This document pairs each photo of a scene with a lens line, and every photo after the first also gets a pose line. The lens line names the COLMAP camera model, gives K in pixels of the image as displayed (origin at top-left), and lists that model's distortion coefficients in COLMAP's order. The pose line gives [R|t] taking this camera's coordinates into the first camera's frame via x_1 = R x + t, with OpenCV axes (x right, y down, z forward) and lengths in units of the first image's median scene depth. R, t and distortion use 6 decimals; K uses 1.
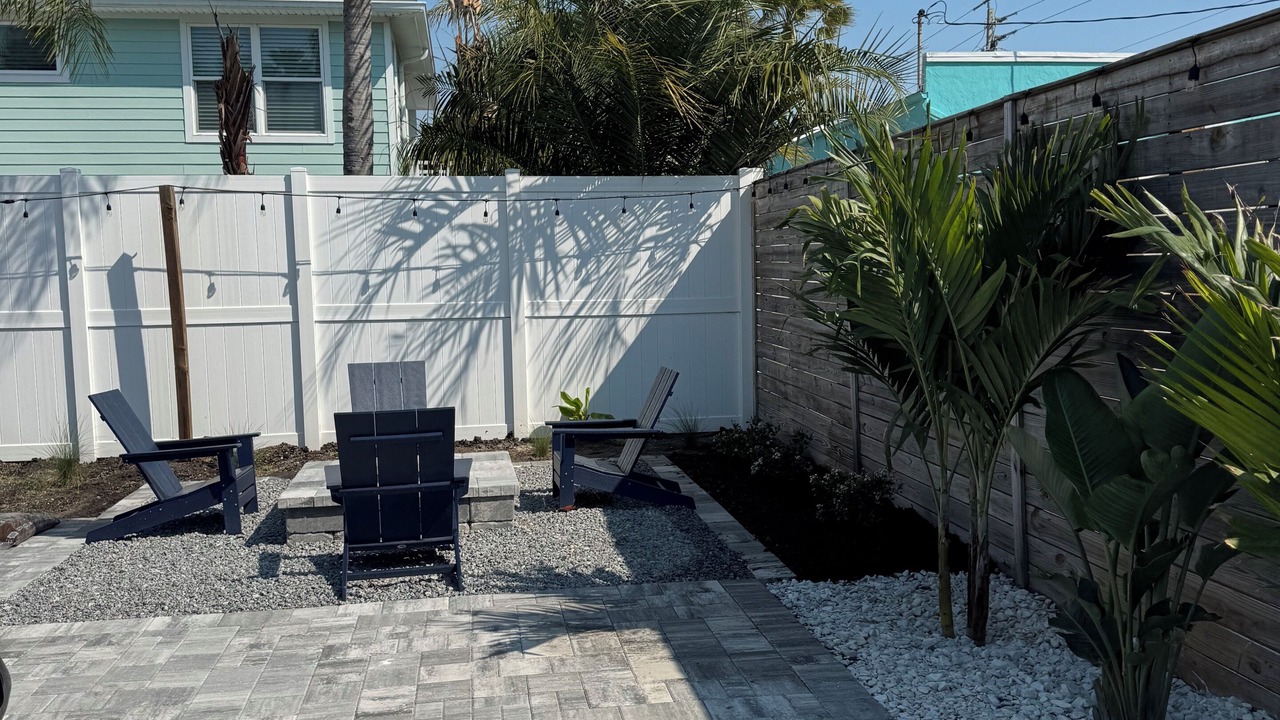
lens RADIAL K [[1073.3, 0, 640.0], [0, 1073.3, 360.0], [0, 0, 1]] dist [0.100741, -0.216939]
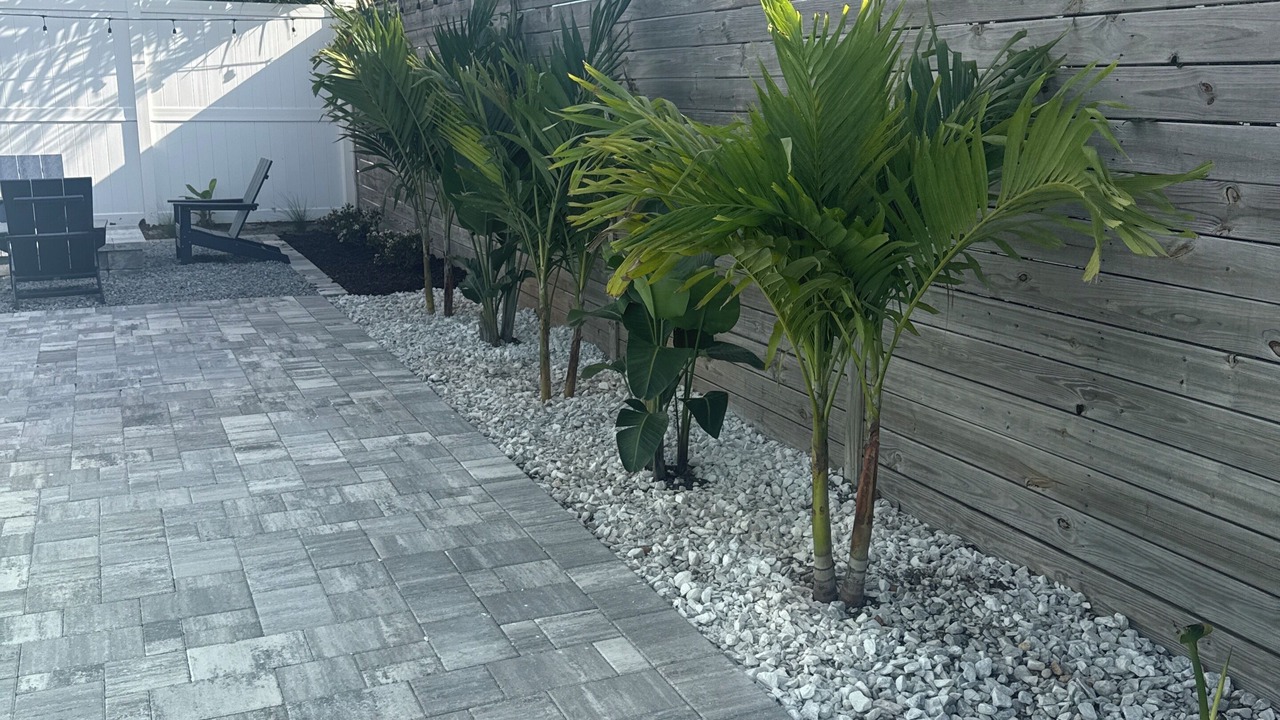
lens RADIAL K [[1073.3, 0, 640.0], [0, 1073.3, 360.0], [0, 0, 1]] dist [0.100741, -0.216939]
pose [[0.956603, -0.046541, 0.287655, 0.090200], [0.000341, 0.987341, 0.158614, 0.049414], [-0.291396, -0.151632, 0.944508, -0.539577]]
